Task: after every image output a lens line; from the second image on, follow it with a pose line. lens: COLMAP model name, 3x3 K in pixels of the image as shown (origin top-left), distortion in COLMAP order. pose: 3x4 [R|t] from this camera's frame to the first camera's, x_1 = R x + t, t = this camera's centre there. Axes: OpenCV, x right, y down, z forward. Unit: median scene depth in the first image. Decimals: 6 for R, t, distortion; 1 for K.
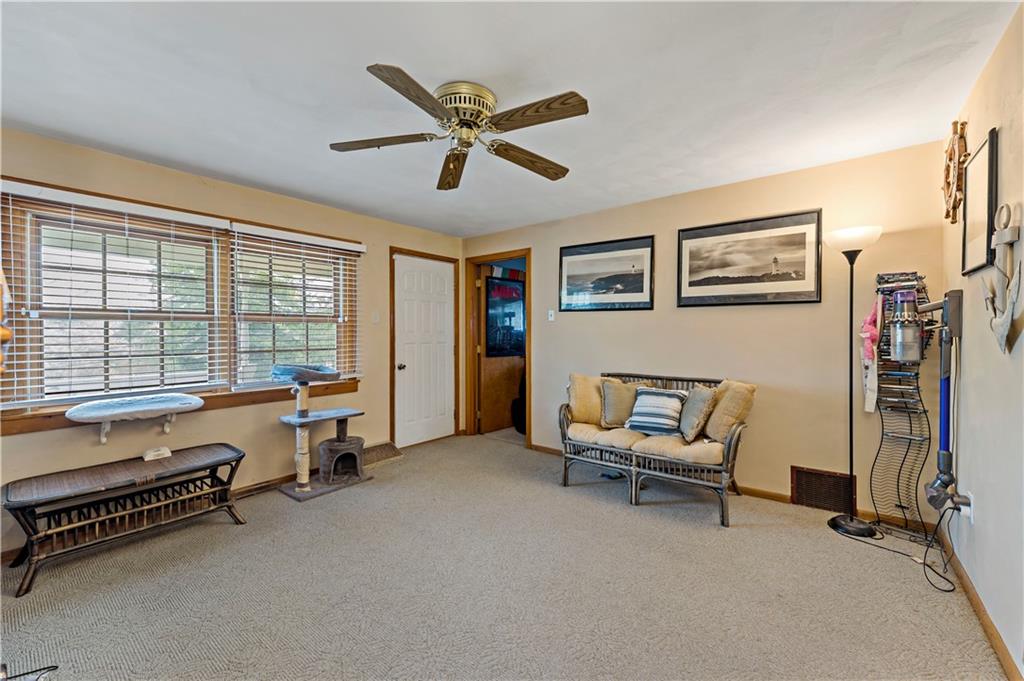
lens RADIAL K [[411.6, 0, 507.0], [0, 411.6, 339.3], [0, 0, 1]] dist [-0.002405, 0.000276]
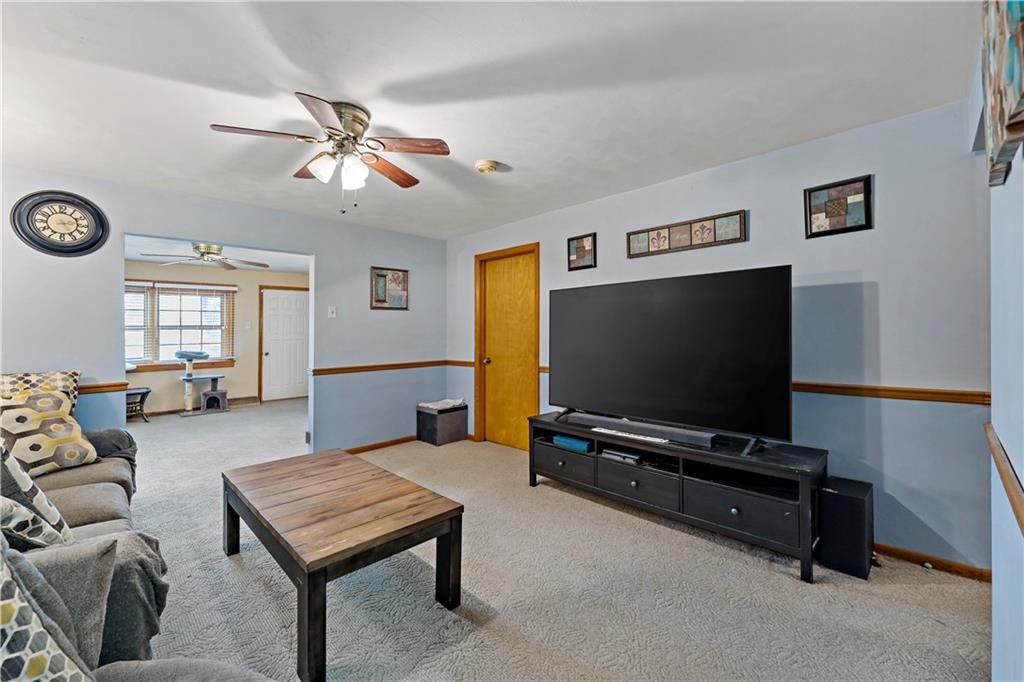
lens RADIAL K [[412.5, 0, 516.1], [0, 412.5, 326.3], [0, 0, 1]] dist [-0.000561, -0.000333]
pose [[0.992701, -0.006013, -0.120450, 1.289188], [0.003535, 0.999778, -0.020774, -0.011541], [0.120548, 0.020197, 0.992502, -0.785905]]
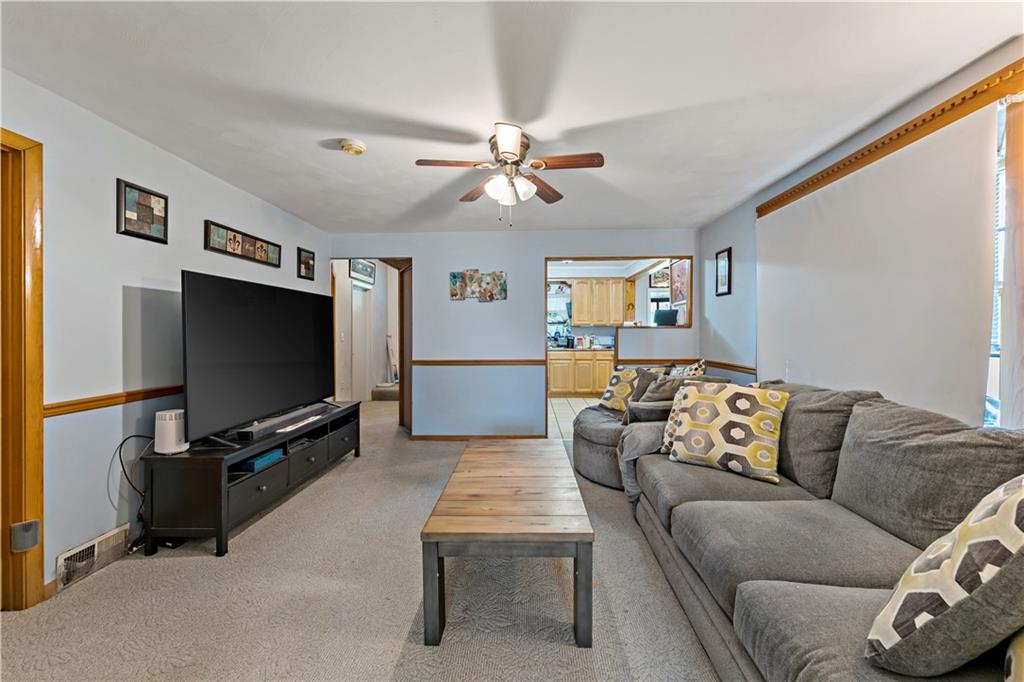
lens RADIAL K [[412.5, 0, 518.2], [0, 412.5, 339.8], [0, 0, 1]] dist [-0.000561, -0.000333]
pose [[-0.589630, -0.007485, 0.807639, -5.223195], [0.007279, 0.999867, 0.014580, -0.024748], [-0.807641, 0.014476, -0.589497, 6.200208]]
